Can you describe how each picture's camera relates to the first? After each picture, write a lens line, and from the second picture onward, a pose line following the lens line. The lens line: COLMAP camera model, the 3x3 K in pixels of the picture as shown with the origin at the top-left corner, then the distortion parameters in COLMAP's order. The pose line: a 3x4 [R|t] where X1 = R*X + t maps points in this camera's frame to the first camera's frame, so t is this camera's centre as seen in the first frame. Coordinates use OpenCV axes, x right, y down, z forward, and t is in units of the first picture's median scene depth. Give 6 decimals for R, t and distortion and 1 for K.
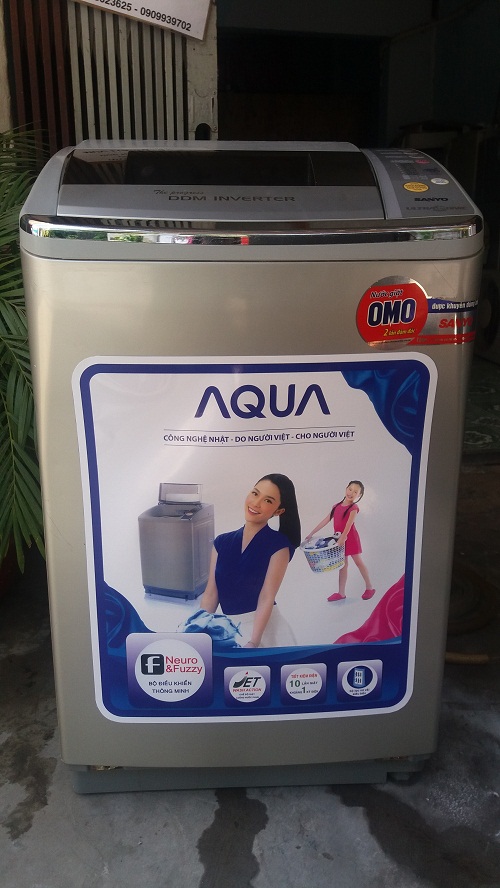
lens RADIAL K [[720.4, 0, 245.1], [0, 720.4, 446.5], [0, 0, 1]] dist [0.113435, -0.128958]
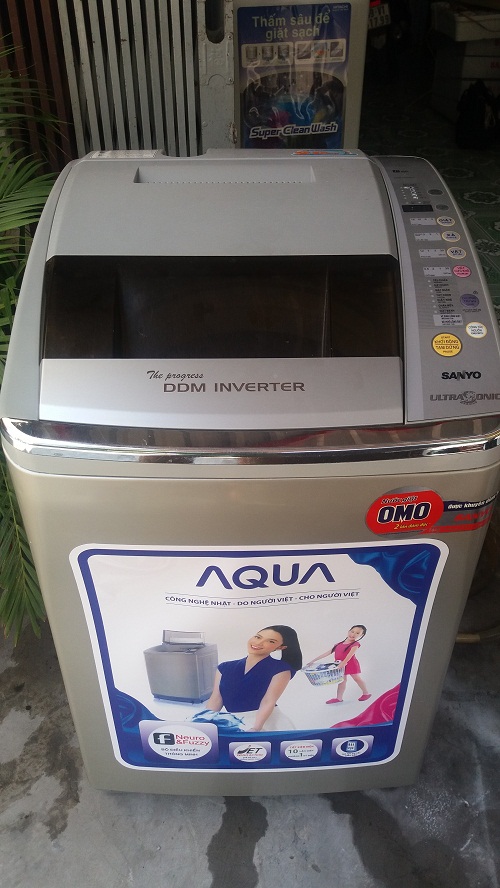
lens RADIAL K [[720.4, 0, 255.8], [0, 720.4, 441.0], [0, 0, 1]] dist [0.113435, -0.128958]
pose [[0.999708, 0.018792, -0.015161, 0.020267], [-0.012015, 0.931815, 0.362736, -0.529404], [0.020944, -0.362448, 0.931769, 0.140146]]
